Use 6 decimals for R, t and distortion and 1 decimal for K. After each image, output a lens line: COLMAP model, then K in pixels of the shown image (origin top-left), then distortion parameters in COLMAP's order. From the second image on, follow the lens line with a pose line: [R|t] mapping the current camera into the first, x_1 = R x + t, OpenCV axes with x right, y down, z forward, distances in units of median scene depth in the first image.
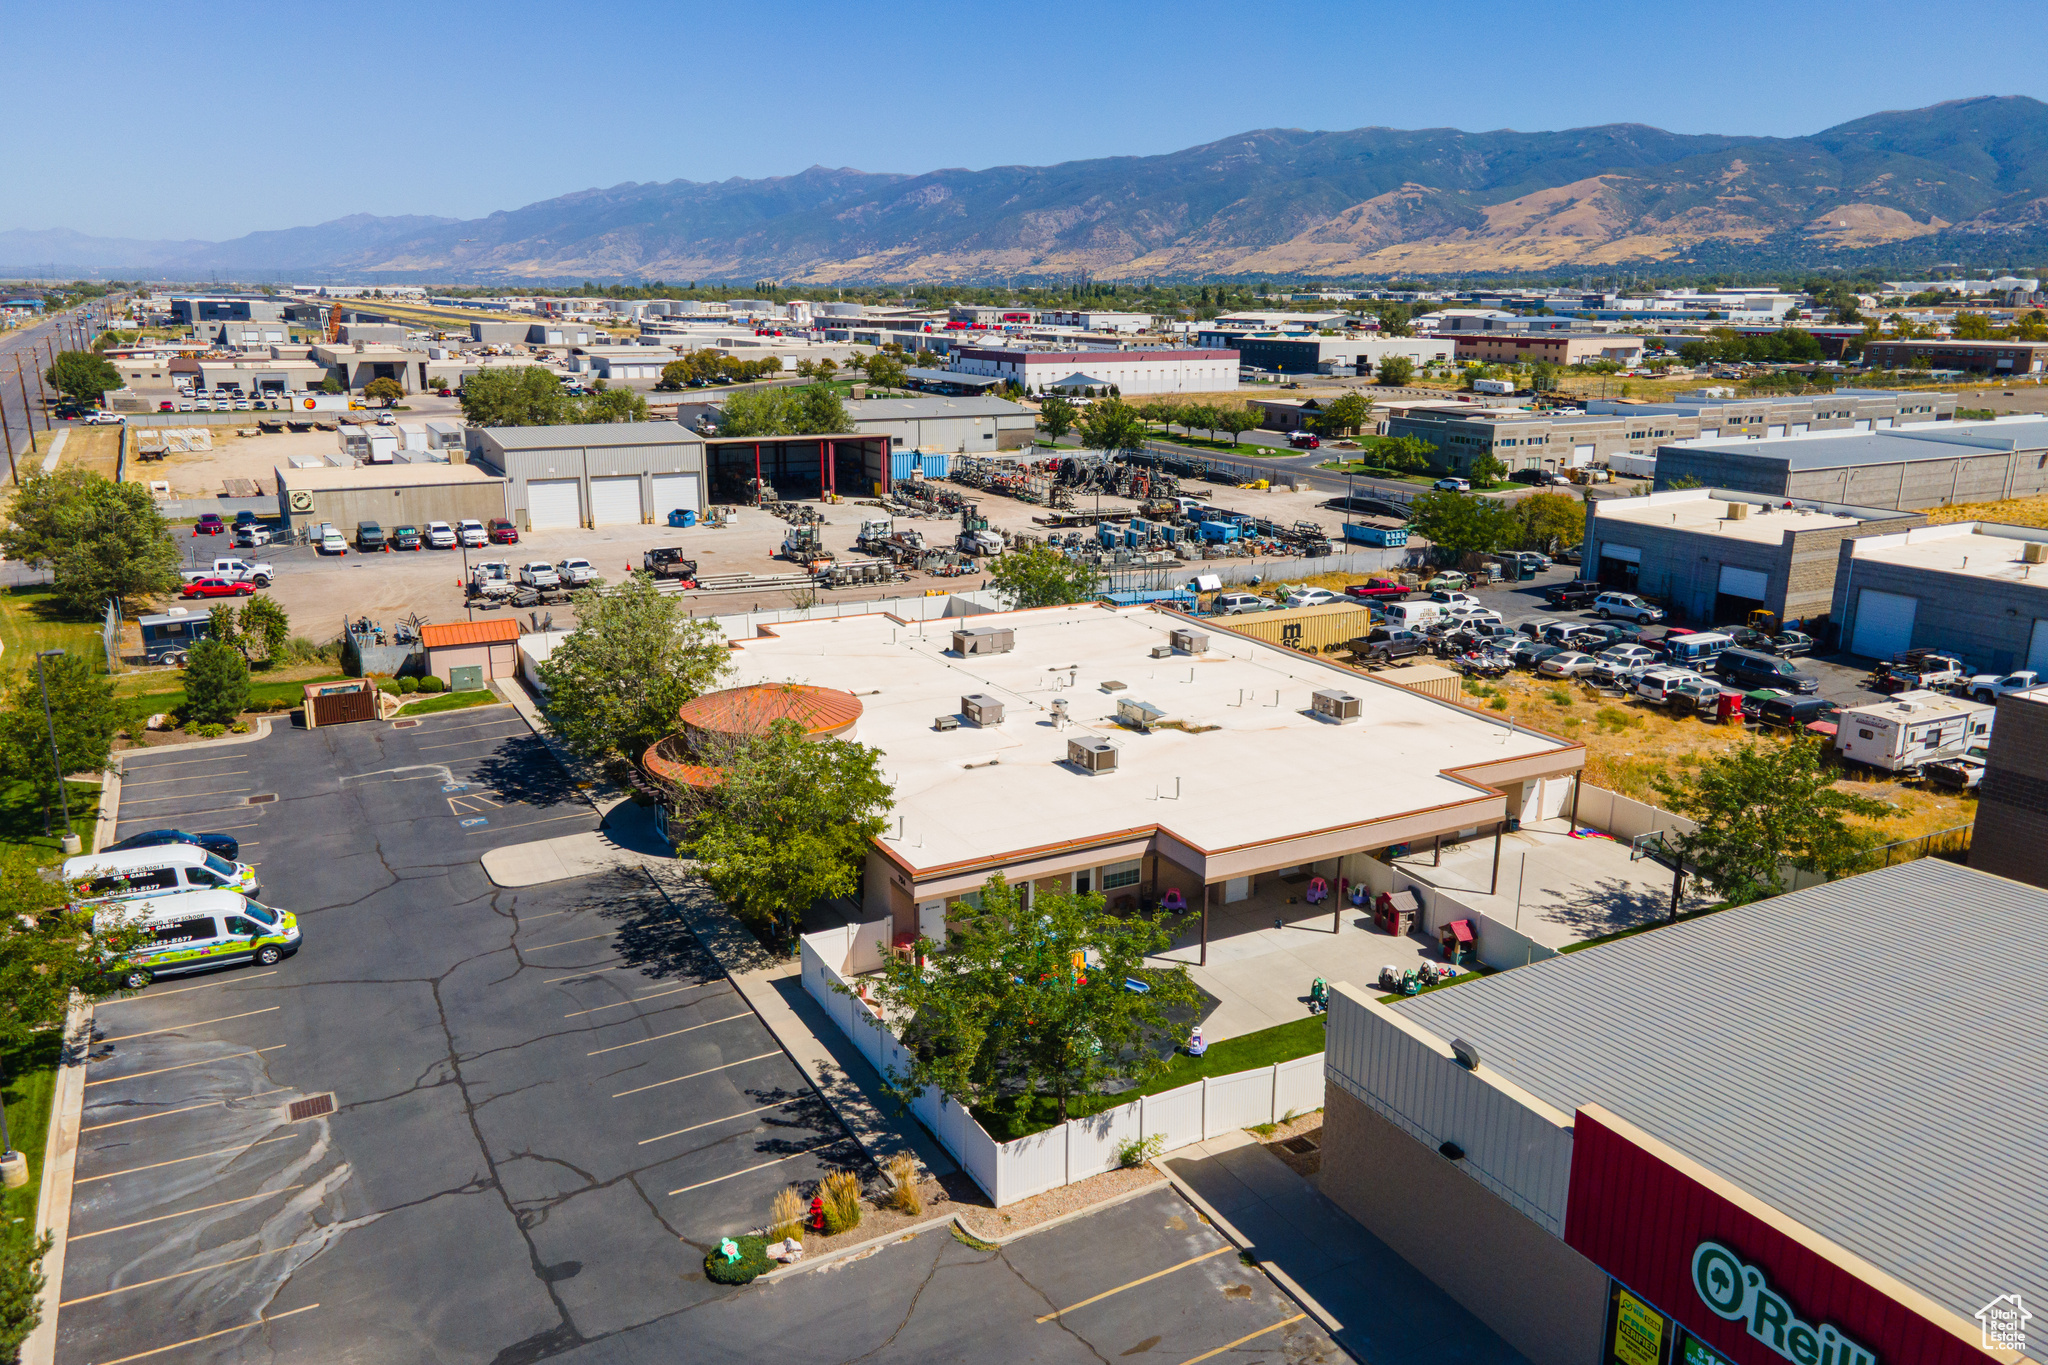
lens RADIAL K [[1491.8, 0, 1023.6], [0, 1491.8, 694.6], [0, 0, 1]] dist [0.034914, 0.004746]
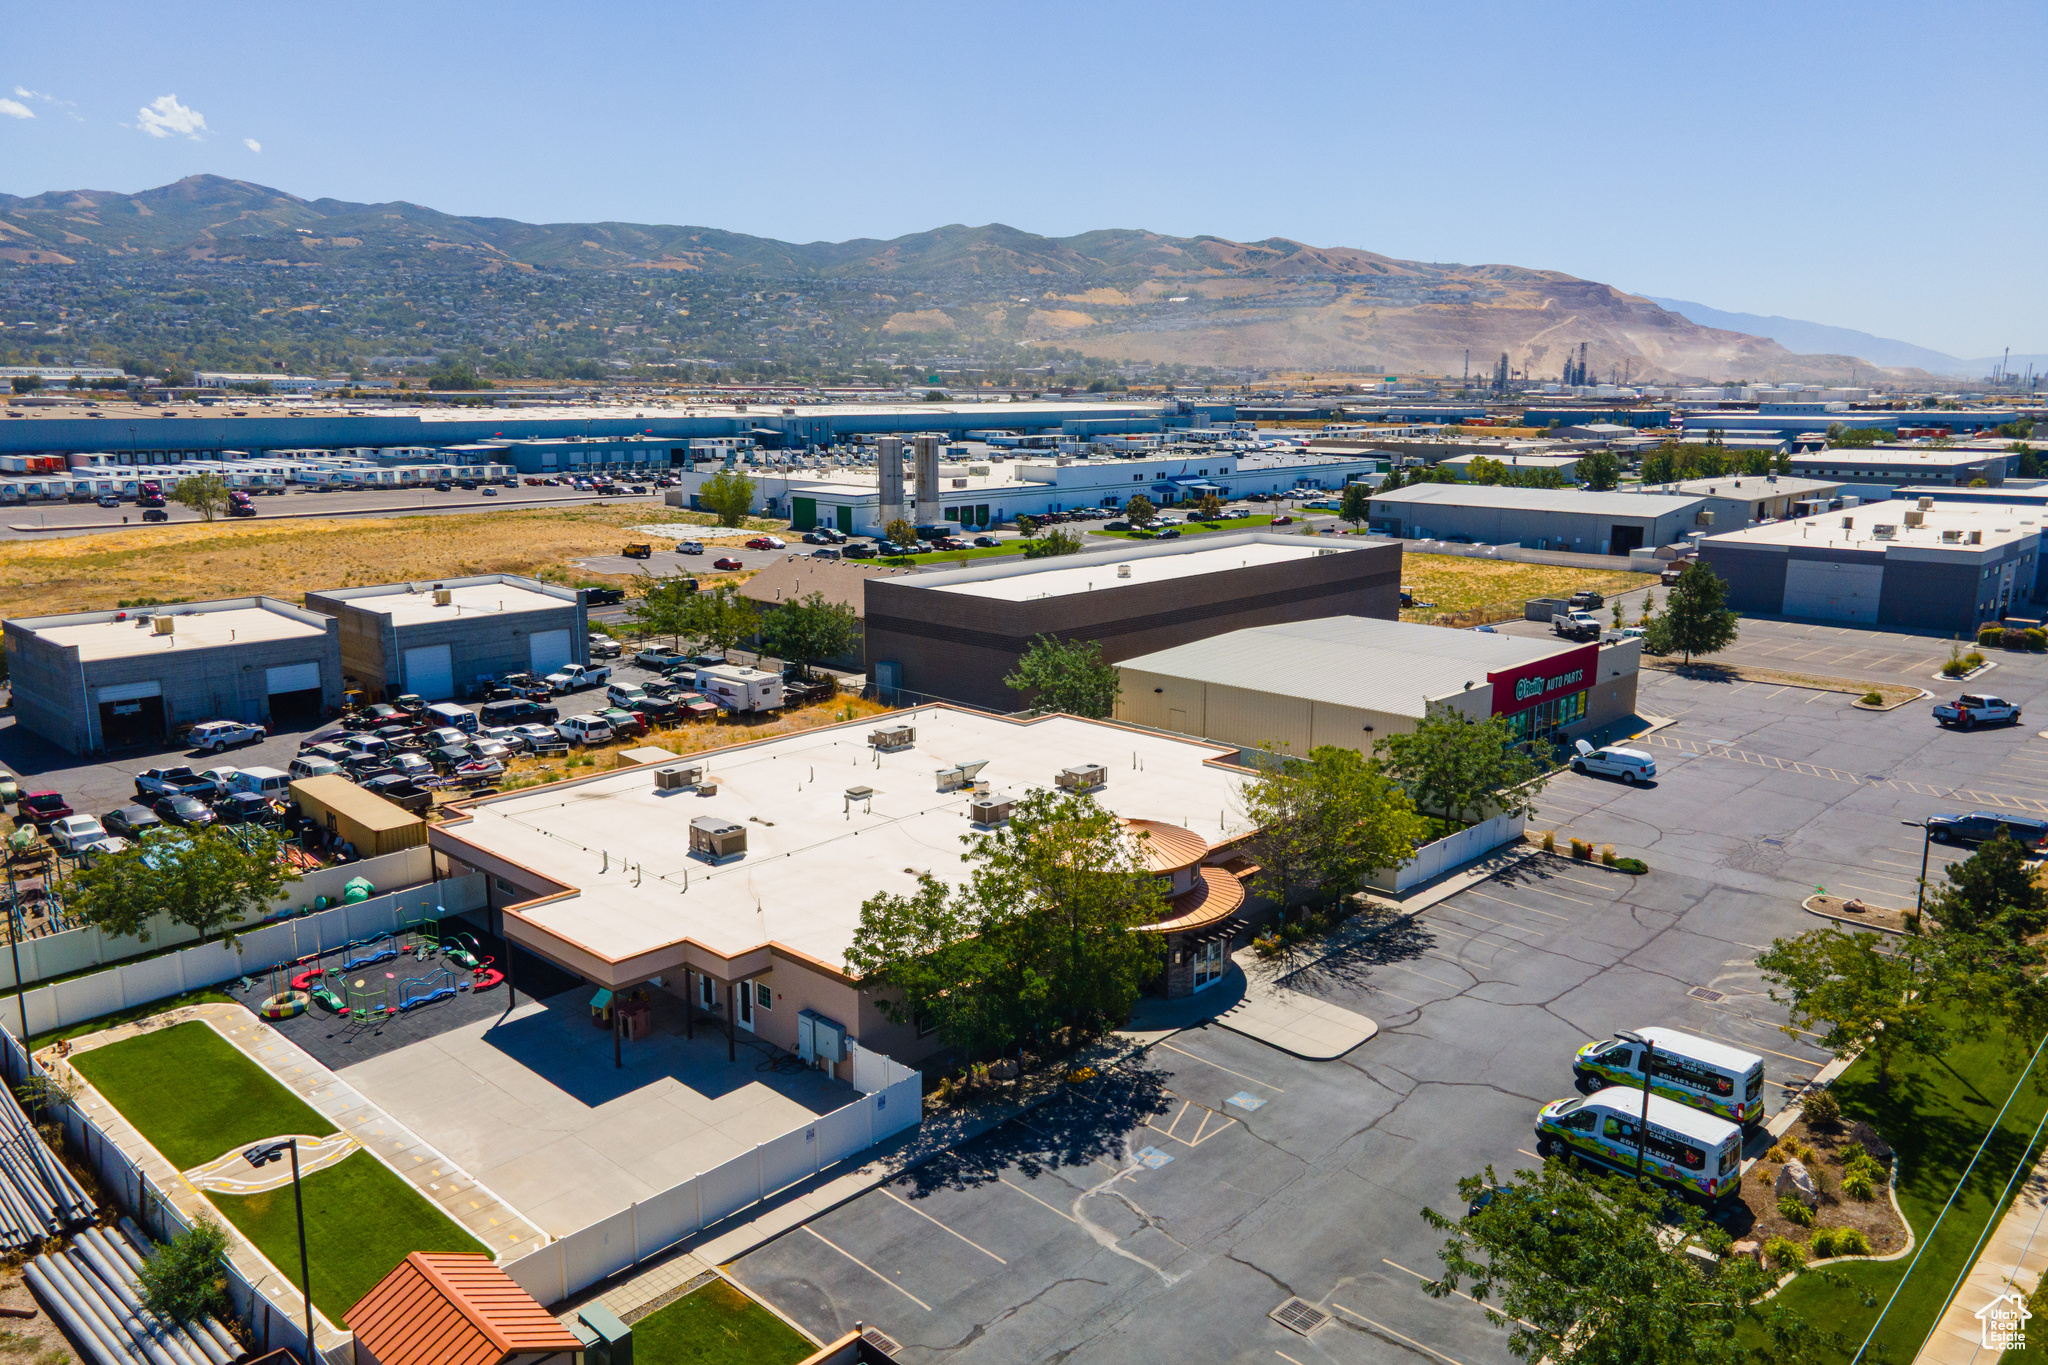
lens RADIAL K [[1478.5, 0, 1024.0], [0, 1478.5, 682.5], [0, 0, 1]] dist [0.029572, 0.029883]
pose [[-0.306403, -0.197915, 0.931100, -0.977728], [0.243847, 0.929189, 0.277753, -0.355177], [-0.920139, 0.312150, -0.236445, 1.167615]]
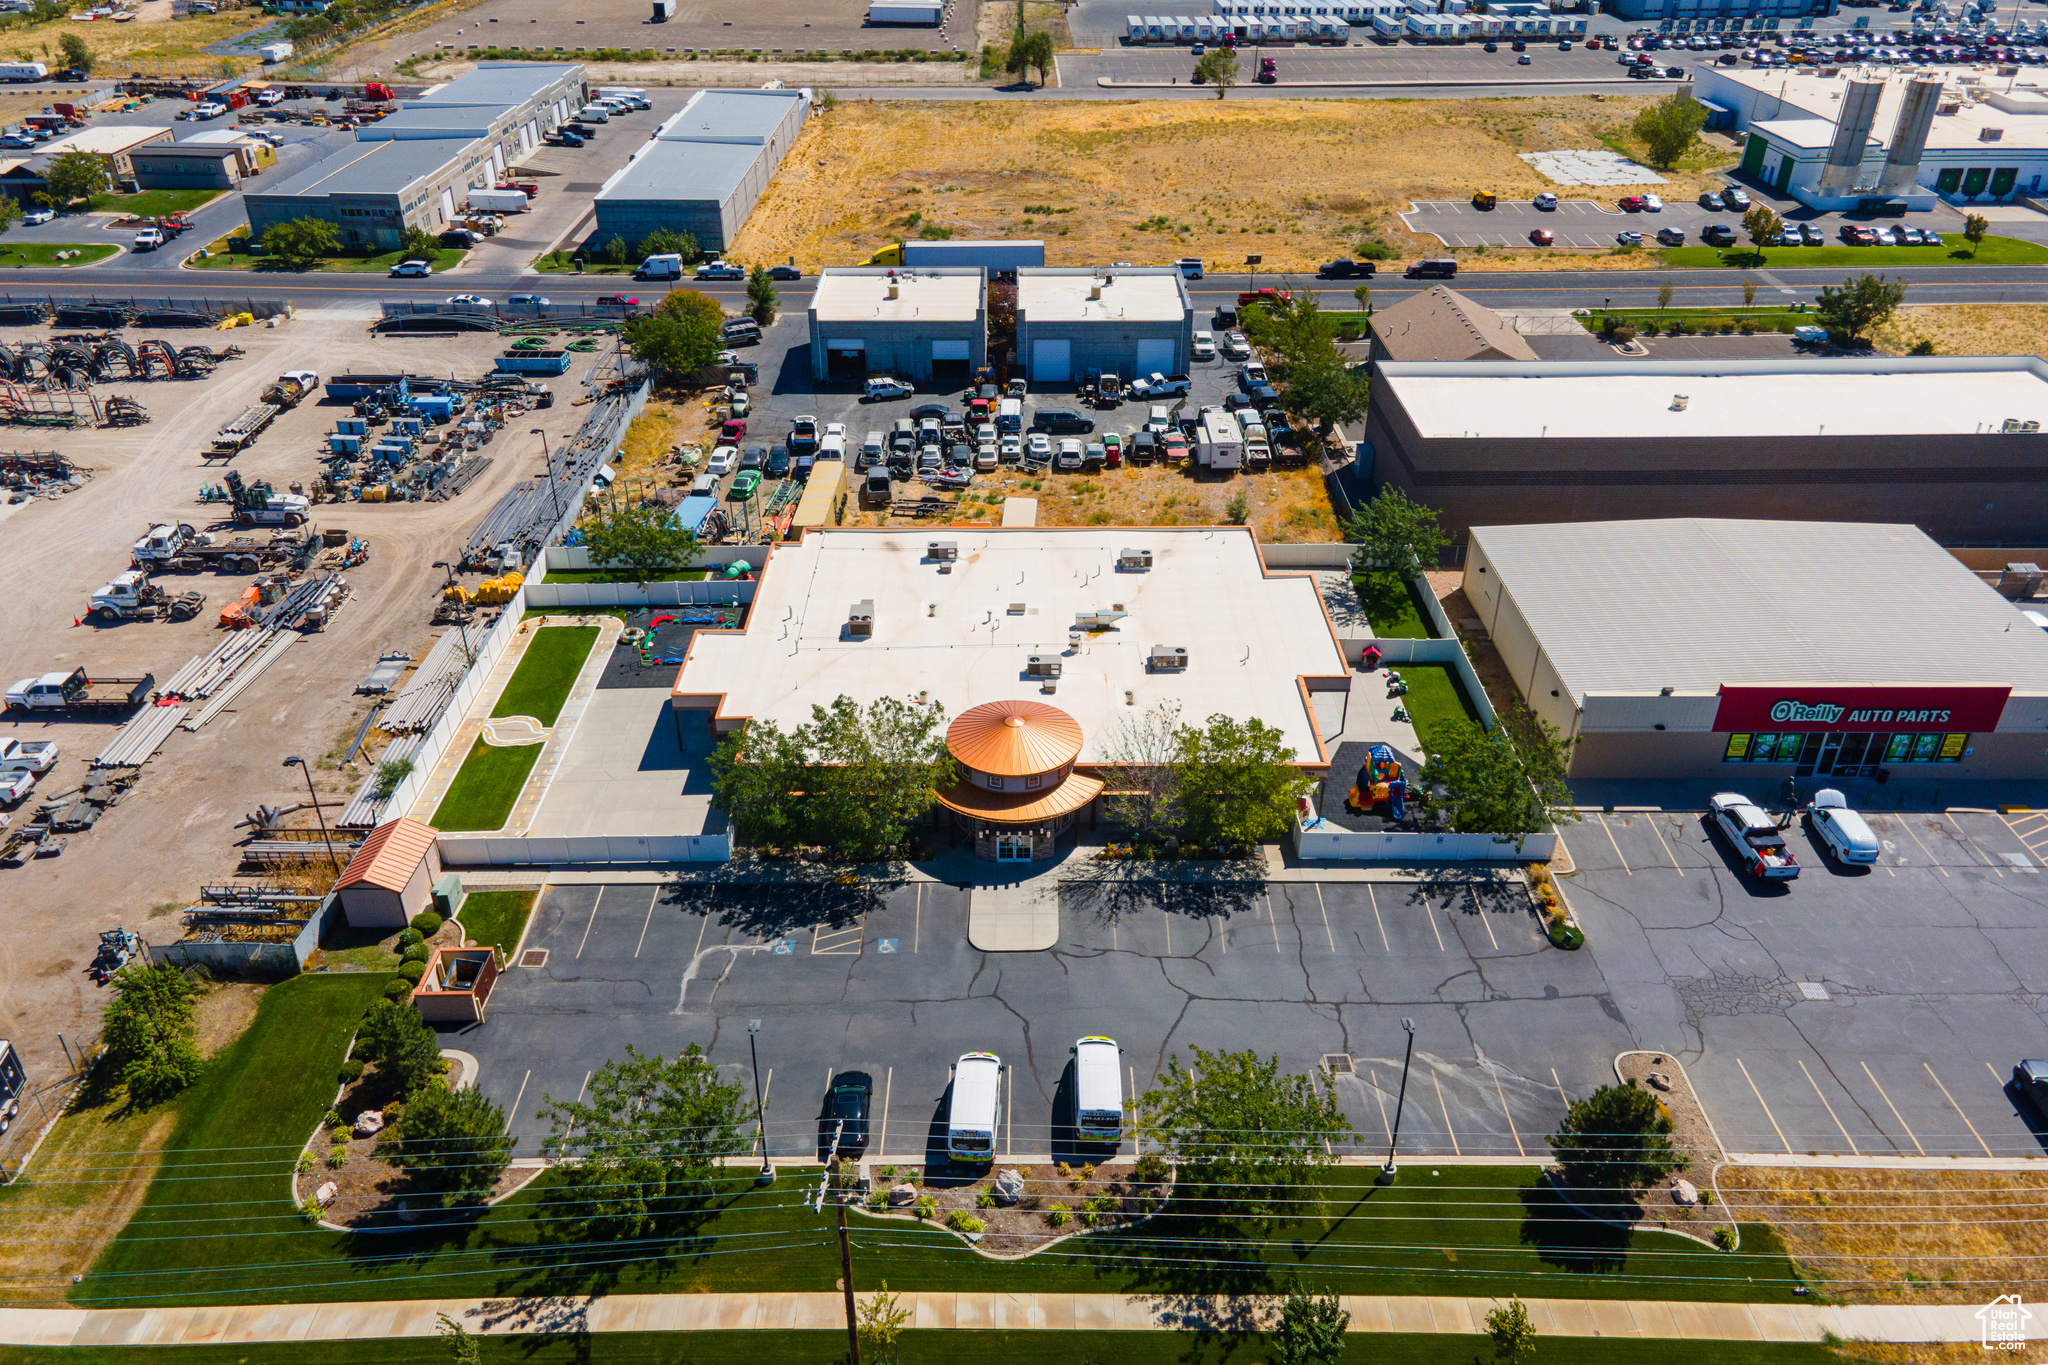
lens RADIAL K [[1499.9, 0, 1030.2], [0, 1499.9, 675.7], [0, 0, 1]] dist [0.005658, 0.068641]
pose [[0.474185, -0.457060, 0.752492, -1.047352], [0.233545, 0.889372, 0.393032, -0.512548], [-0.848885, -0.010630, 0.528471, 0.270448]]
